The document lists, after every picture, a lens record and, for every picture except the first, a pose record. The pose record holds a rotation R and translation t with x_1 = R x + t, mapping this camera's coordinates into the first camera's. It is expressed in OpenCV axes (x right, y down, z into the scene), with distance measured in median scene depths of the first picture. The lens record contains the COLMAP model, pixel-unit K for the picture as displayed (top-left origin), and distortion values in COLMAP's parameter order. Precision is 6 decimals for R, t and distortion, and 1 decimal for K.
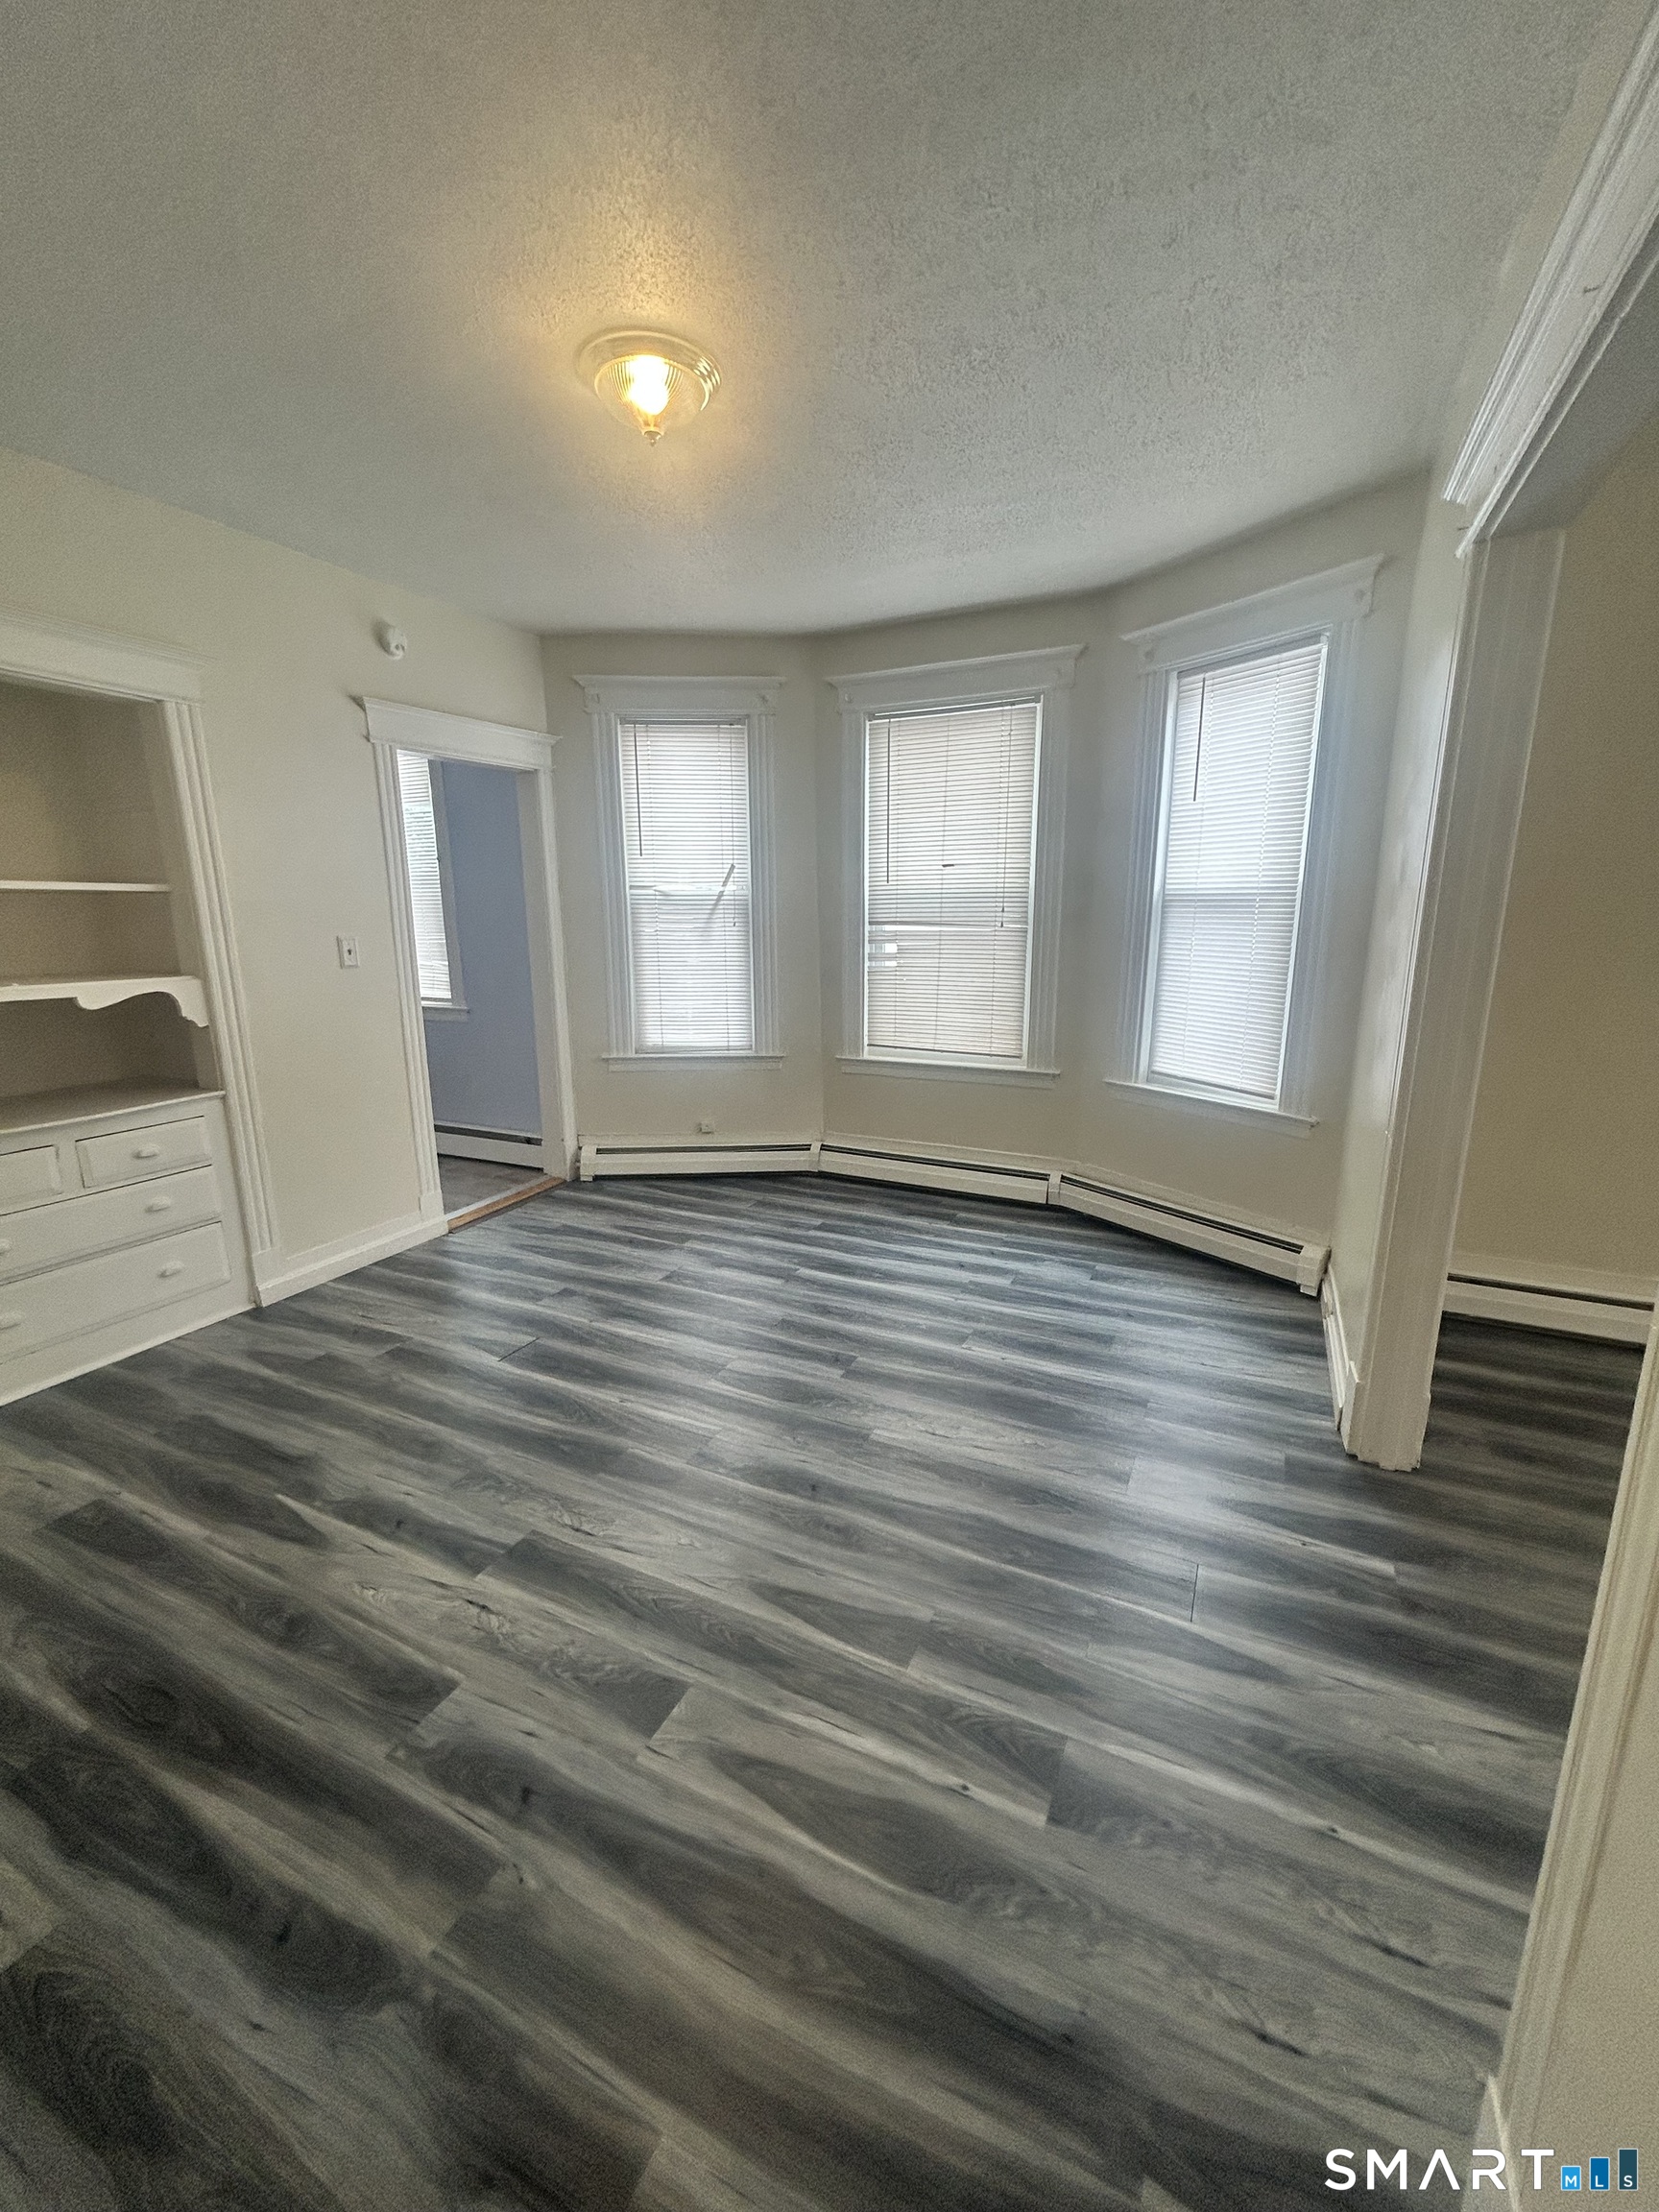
lens RADIAL K [[892.0, 0, 832.4], [0, 892.0, 1108.8], [0, 0, 1]] dist [-0.000296, 0.001061]
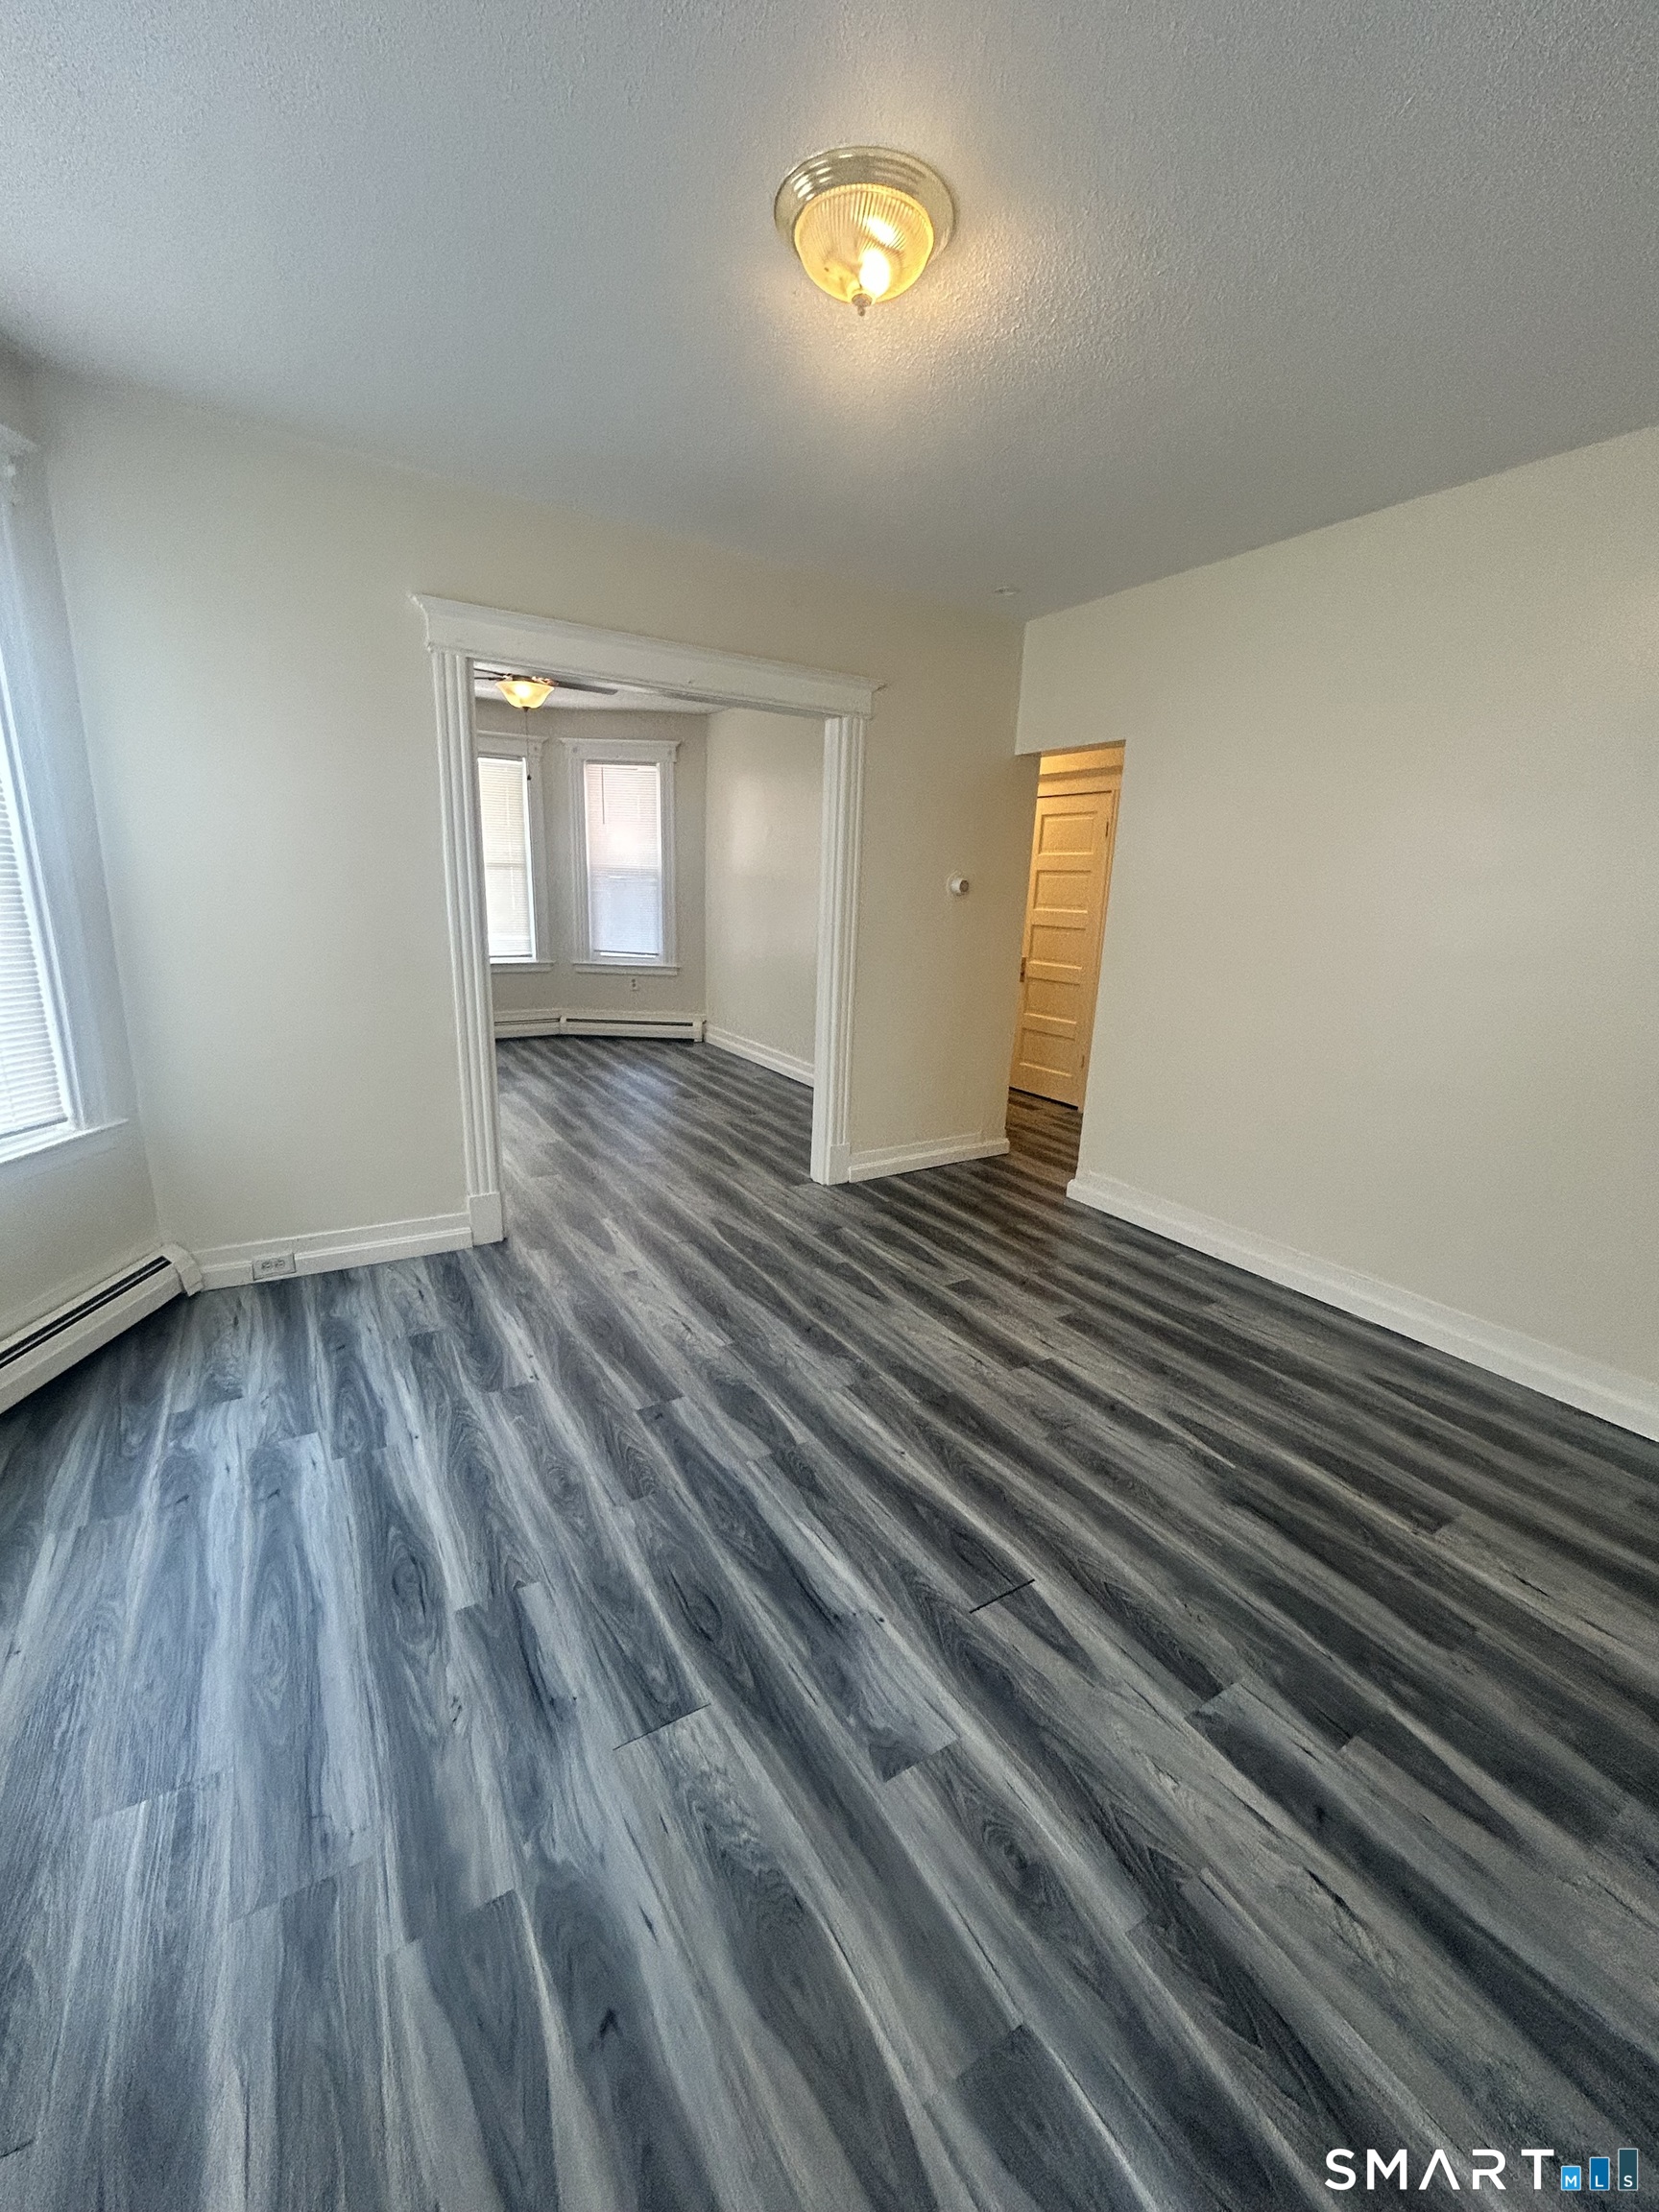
lens RADIAL K [[892.0, 0, 837.7], [0, 892.0, 1108.0], [0, 0, 1]] dist [-0.000296, 0.001061]
pose [[-0.844779, -0.155697, 0.511964, -0.658014], [0.086148, 0.904686, 0.417280, -0.408576], [-0.528135, 0.396614, -0.750847, 1.762223]]
